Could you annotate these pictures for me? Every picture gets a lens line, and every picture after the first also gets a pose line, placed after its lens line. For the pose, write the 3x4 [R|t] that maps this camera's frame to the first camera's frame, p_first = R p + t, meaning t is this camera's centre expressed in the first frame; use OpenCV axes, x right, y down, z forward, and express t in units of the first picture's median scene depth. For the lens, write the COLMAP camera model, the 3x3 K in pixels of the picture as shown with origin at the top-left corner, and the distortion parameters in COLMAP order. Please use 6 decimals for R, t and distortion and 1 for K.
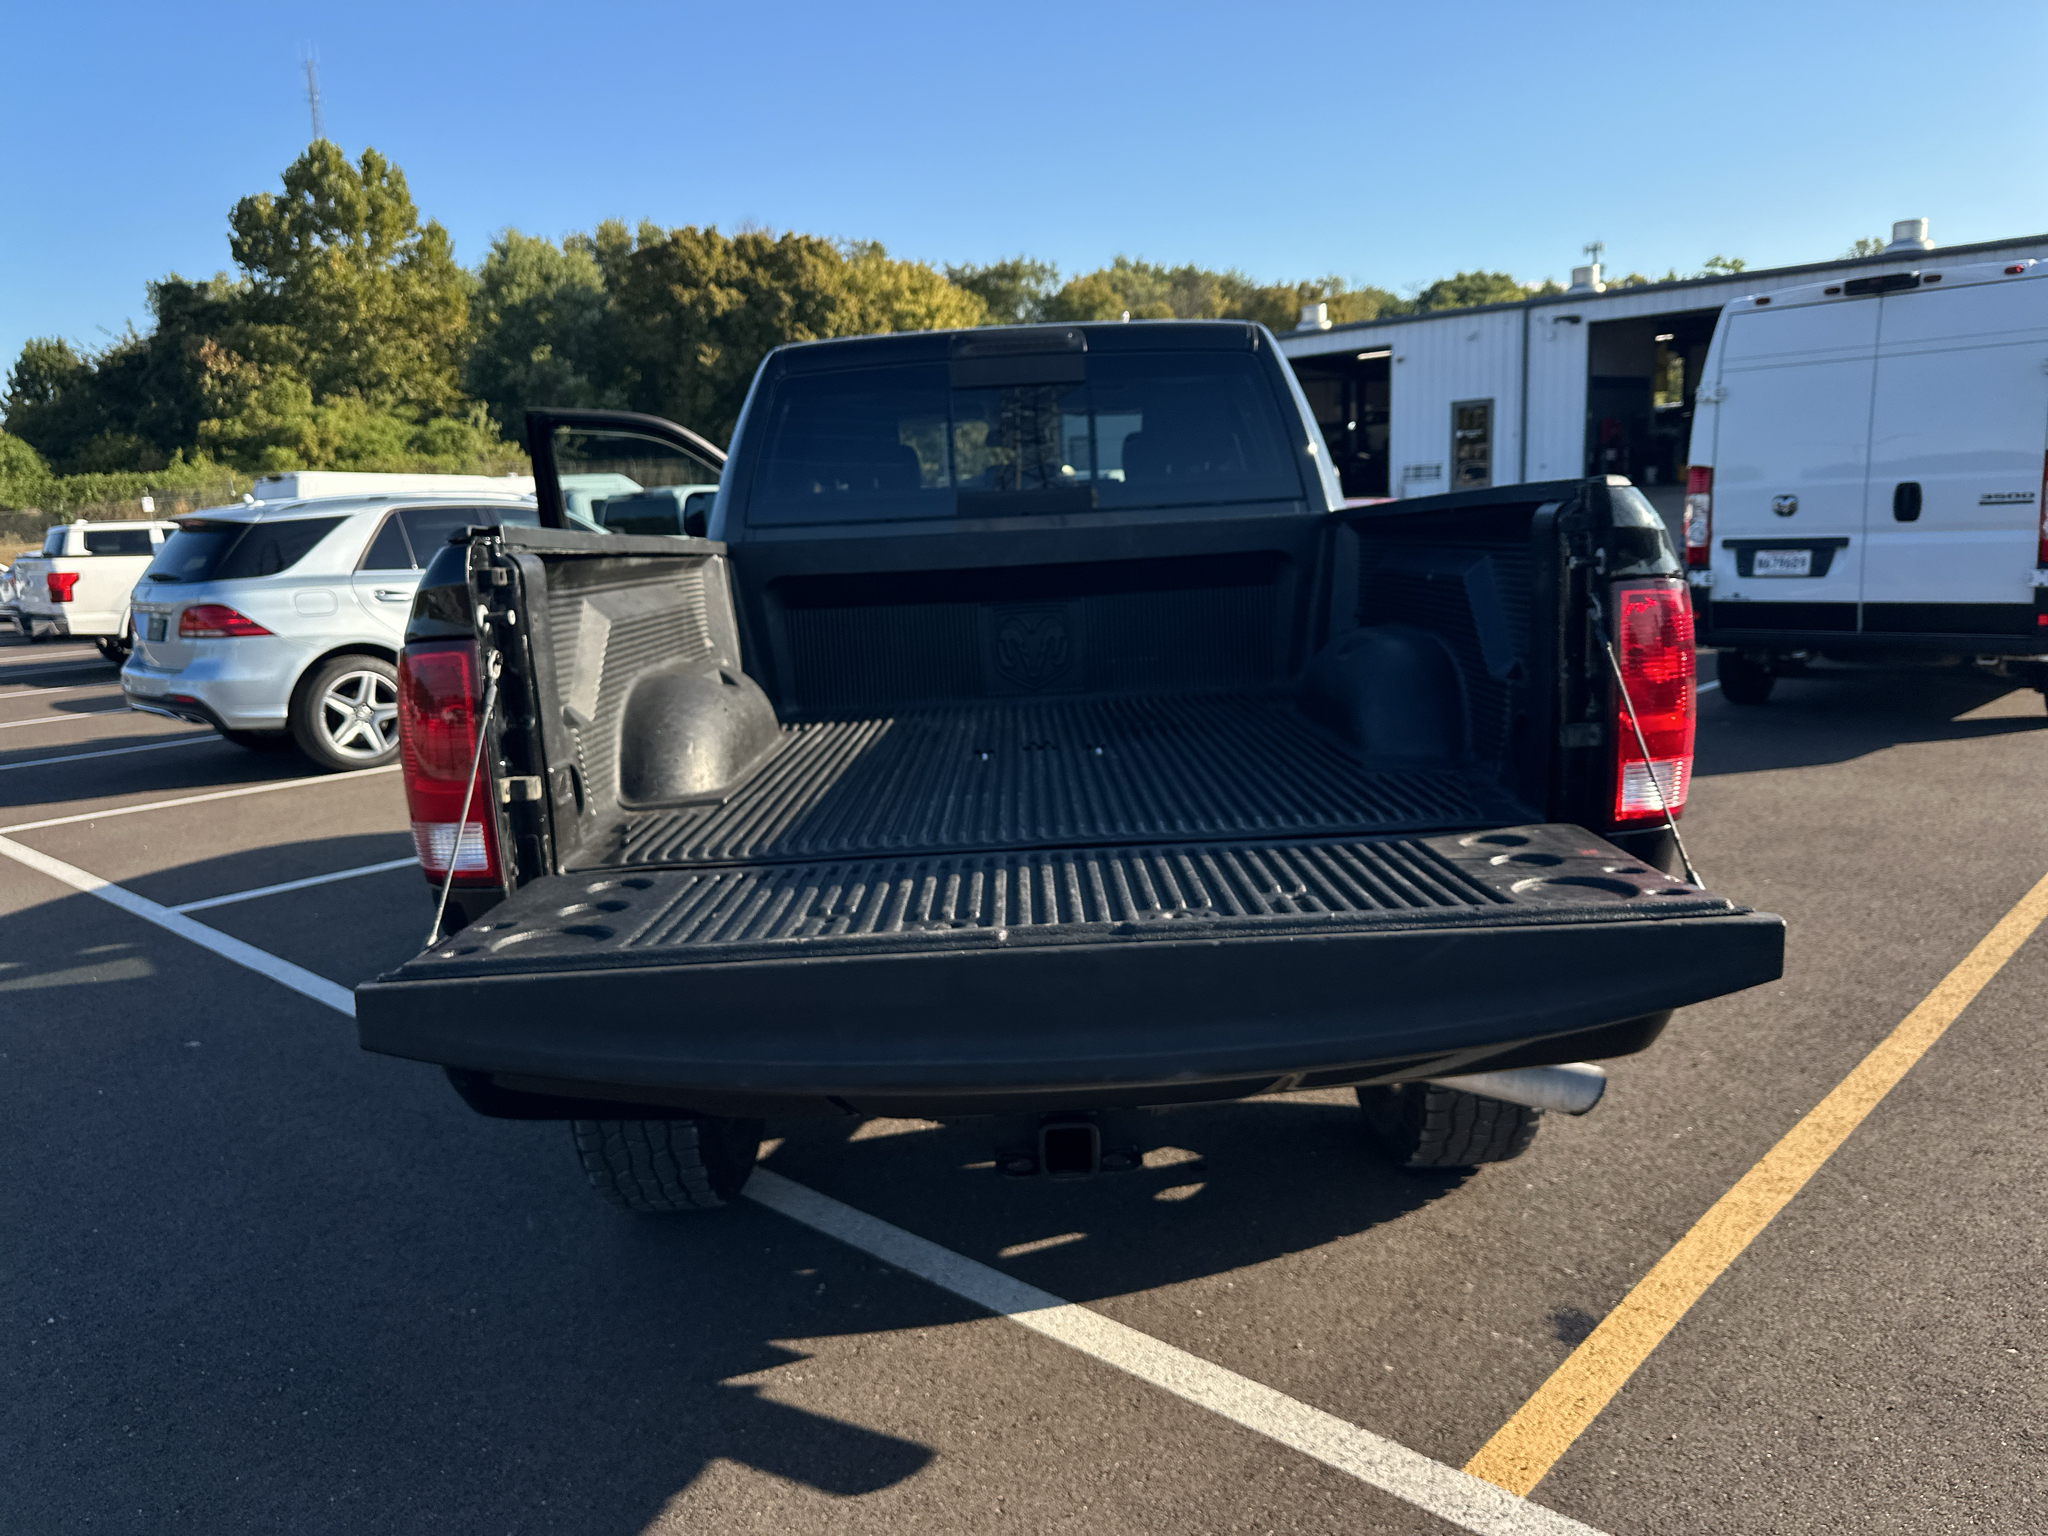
lens RADIAL K [[1448.0, 0, 1023.0], [0, 1448.0, 774.0], [0, 0, 1]] dist [0.035518, -0.047209]
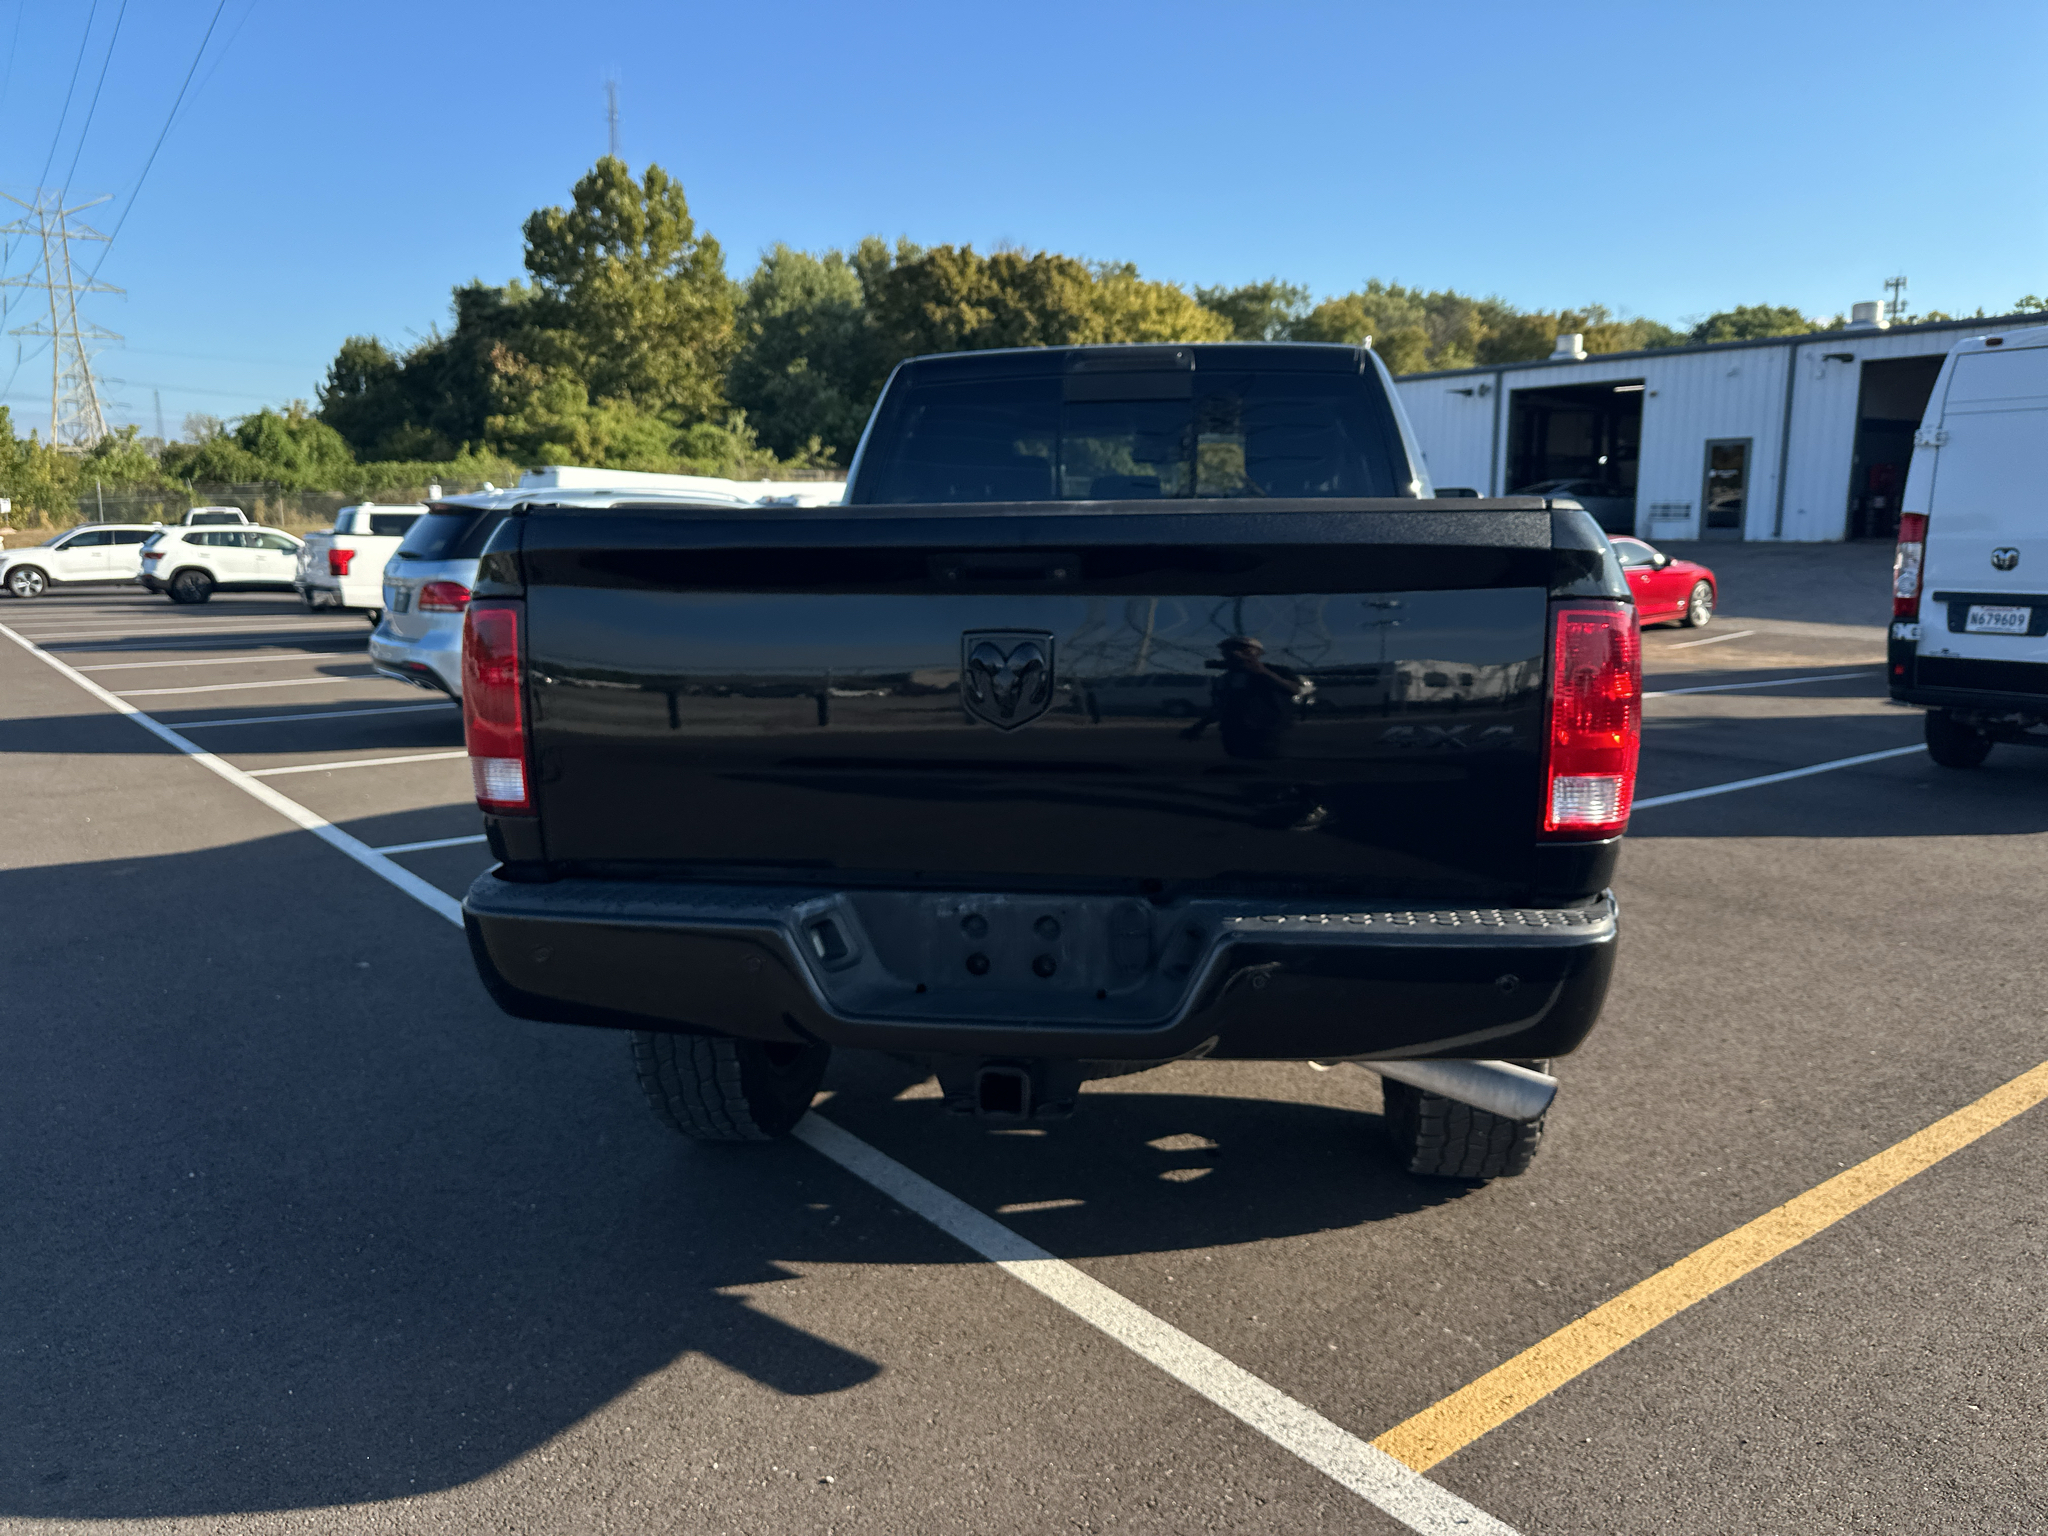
lens RADIAL K [[1448.0, 0, 1036.6], [0, 1448.0, 785.5], [0, 0, 1]] dist [0.035518, -0.047209]
pose [[0.987413, 0.069035, -0.142304, 0.136435], [-0.069832, 0.997559, -0.000607, 0.017951], [0.141915, 0.010536, 0.989823, -0.056707]]
